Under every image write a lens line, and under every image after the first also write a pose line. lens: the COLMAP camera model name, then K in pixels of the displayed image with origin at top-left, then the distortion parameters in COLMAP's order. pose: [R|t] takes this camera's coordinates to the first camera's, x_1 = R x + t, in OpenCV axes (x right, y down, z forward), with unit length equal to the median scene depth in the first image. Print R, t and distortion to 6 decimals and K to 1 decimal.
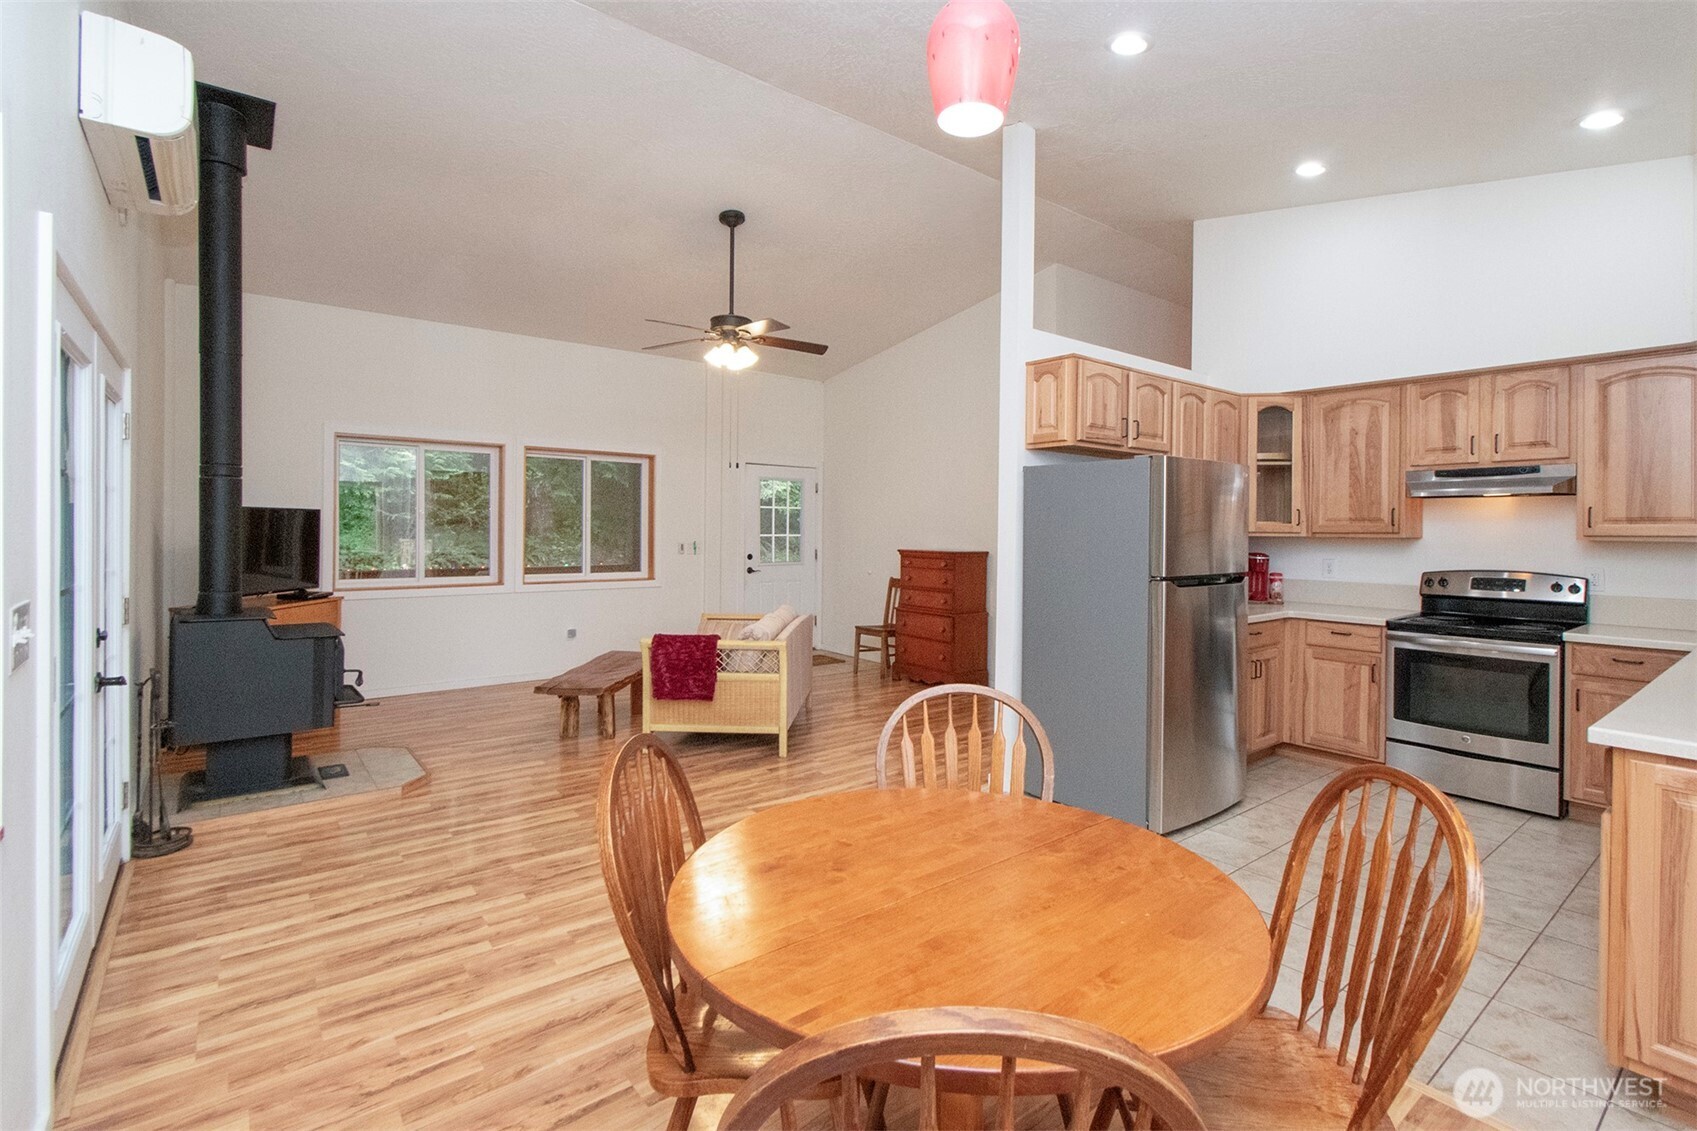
lens RADIAL K [[789.6, 0, 850.7], [0, 789.6, 533.1], [0, 0, 1]] dist [-0.000787, -0.000258]
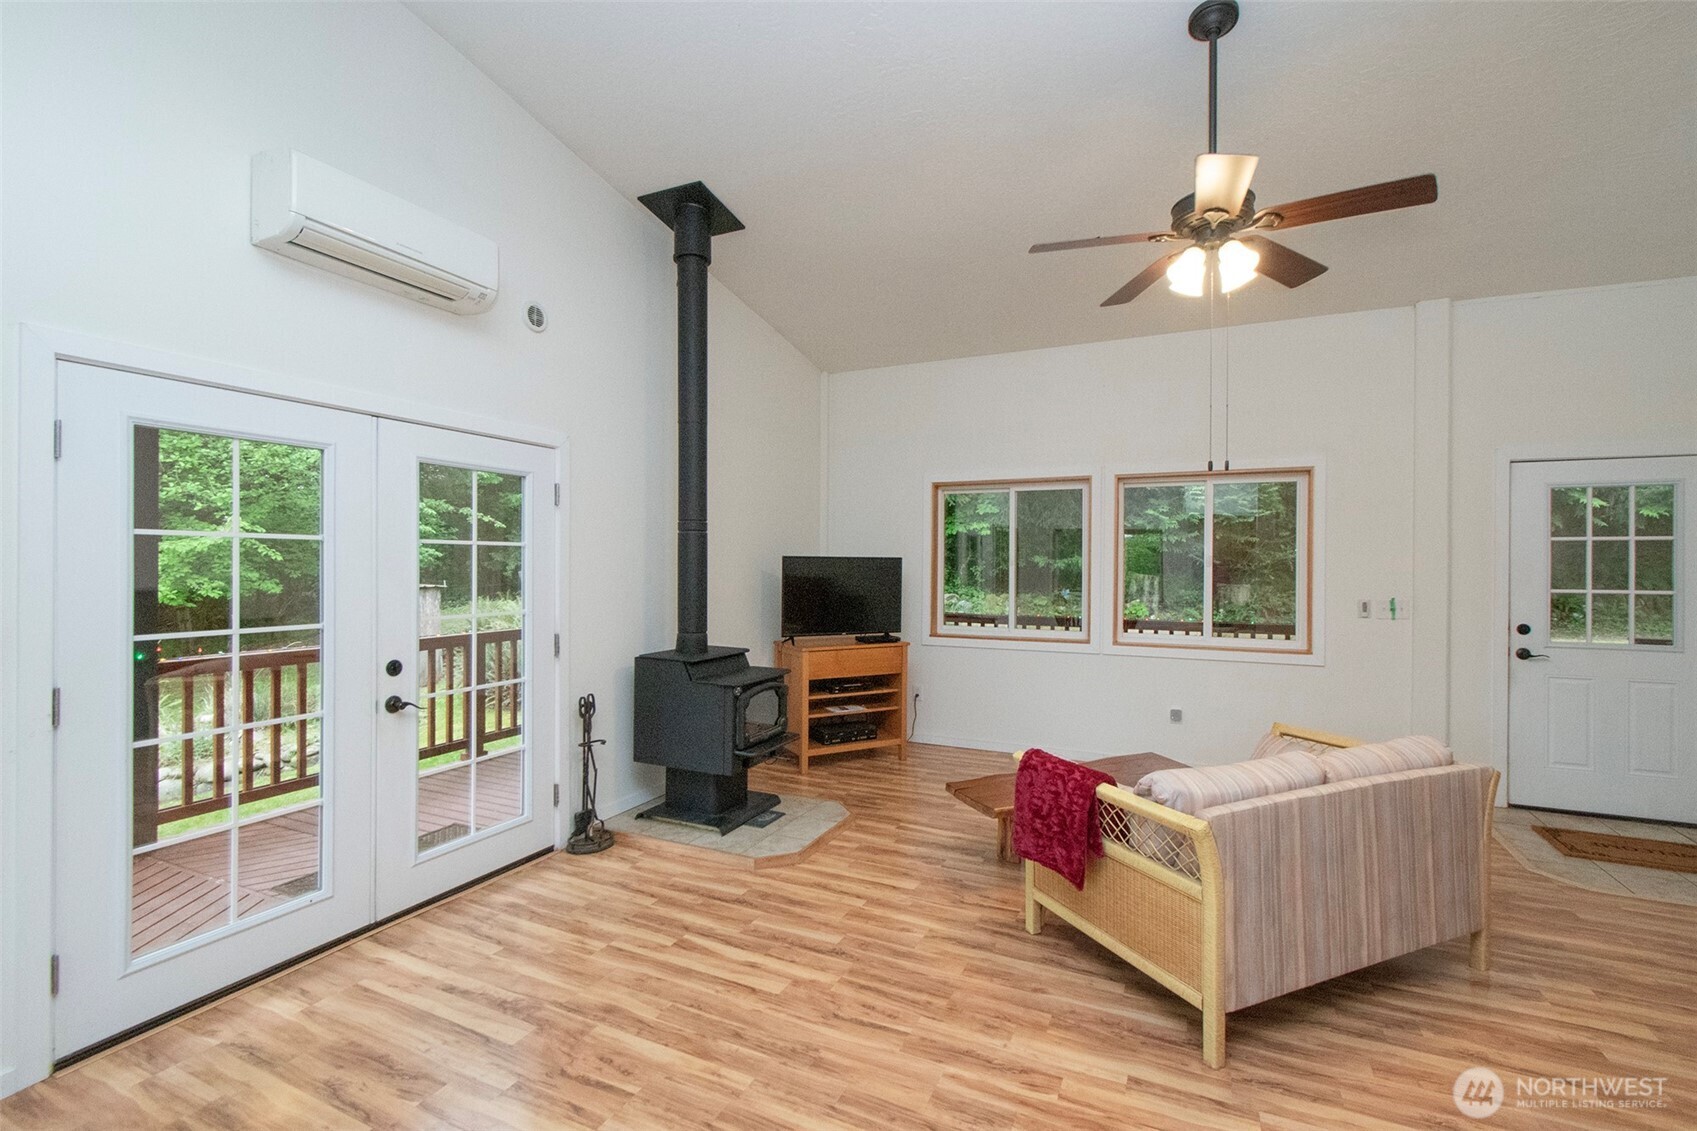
lens RADIAL K [[738.8, 0, 848.5], [0, 738.8, 565.5], [0, 0, 1]] dist [0.005899, 0.000230]
pose [[0.448803, -0.007660, -0.893598, 0.120584], [-0.005228, 0.999924, -0.011198, -0.006062], [0.893615, 0.009698, 0.448729, 0.335846]]
